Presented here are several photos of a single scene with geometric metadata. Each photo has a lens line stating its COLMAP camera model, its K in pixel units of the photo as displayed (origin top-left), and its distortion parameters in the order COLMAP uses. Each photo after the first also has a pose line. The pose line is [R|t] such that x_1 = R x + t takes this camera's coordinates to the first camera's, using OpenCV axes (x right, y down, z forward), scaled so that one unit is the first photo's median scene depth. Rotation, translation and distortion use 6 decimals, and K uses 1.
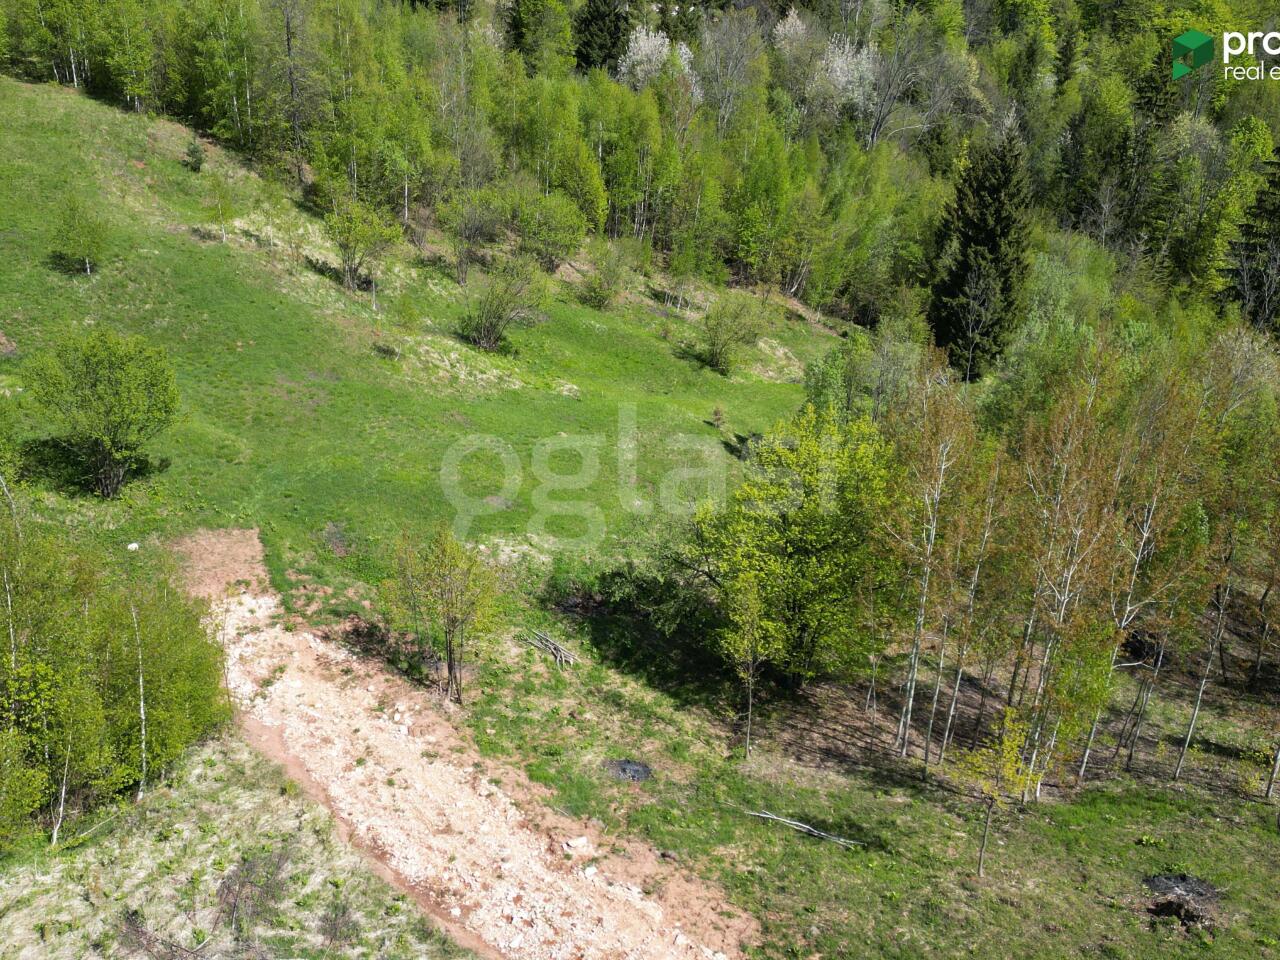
lens RADIAL K [[1180.0, 0, 648.1], [0, 1180.0, 481.3], [0, 0, 1]] dist [0.107618, -0.151132]
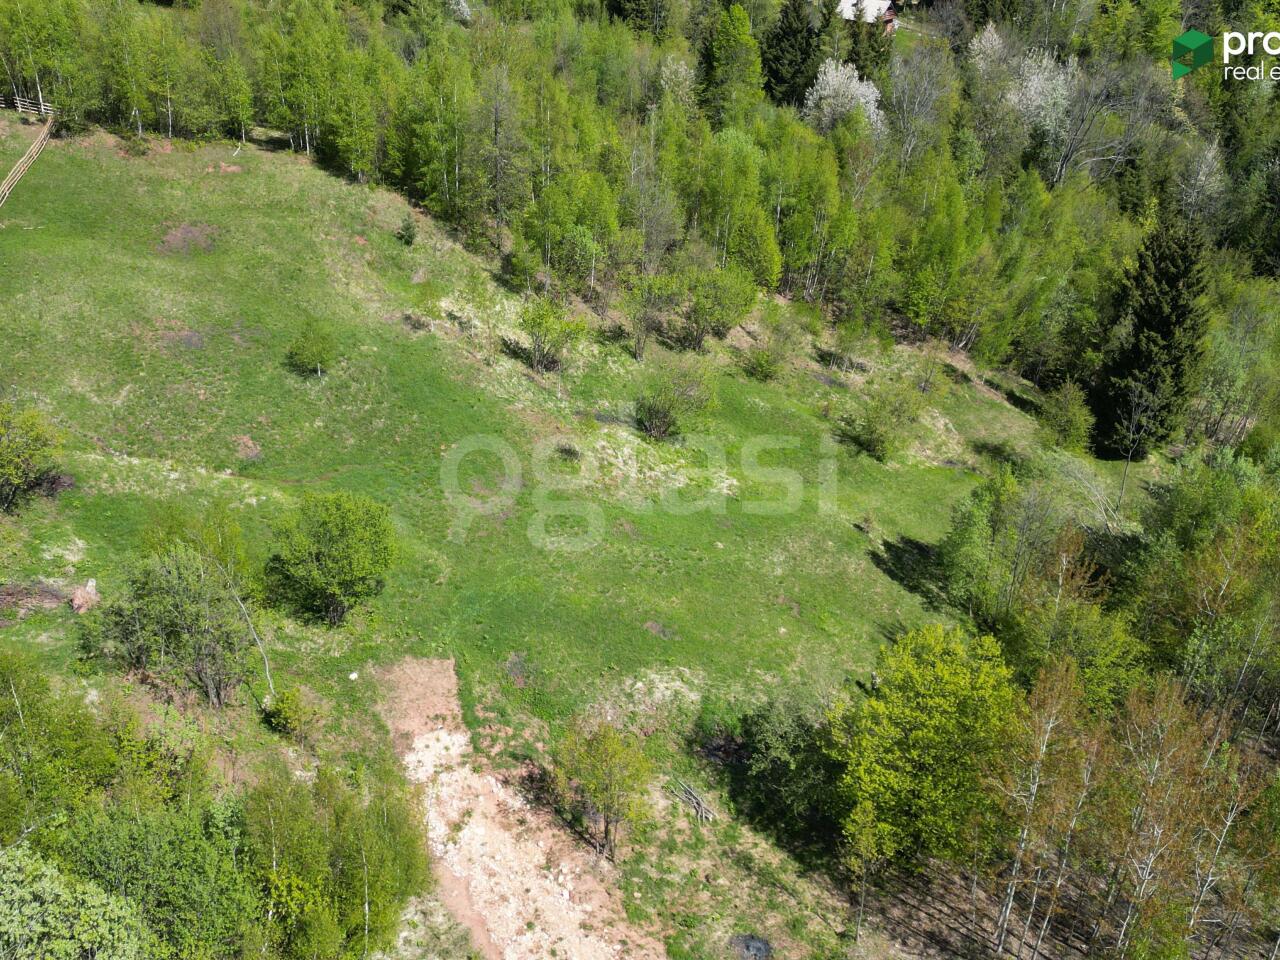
lens RADIAL K [[1180.0, 0, 648.1], [0, 1180.0, 481.3], [0, 0, 1]] dist [0.107618, -0.151132]
pose [[0.988403, 0.068622, -0.135468, 0.005461], [-0.060120, 0.996015, 0.065882, -0.147583], [0.139449, -0.056974, 0.988589, -0.077775]]
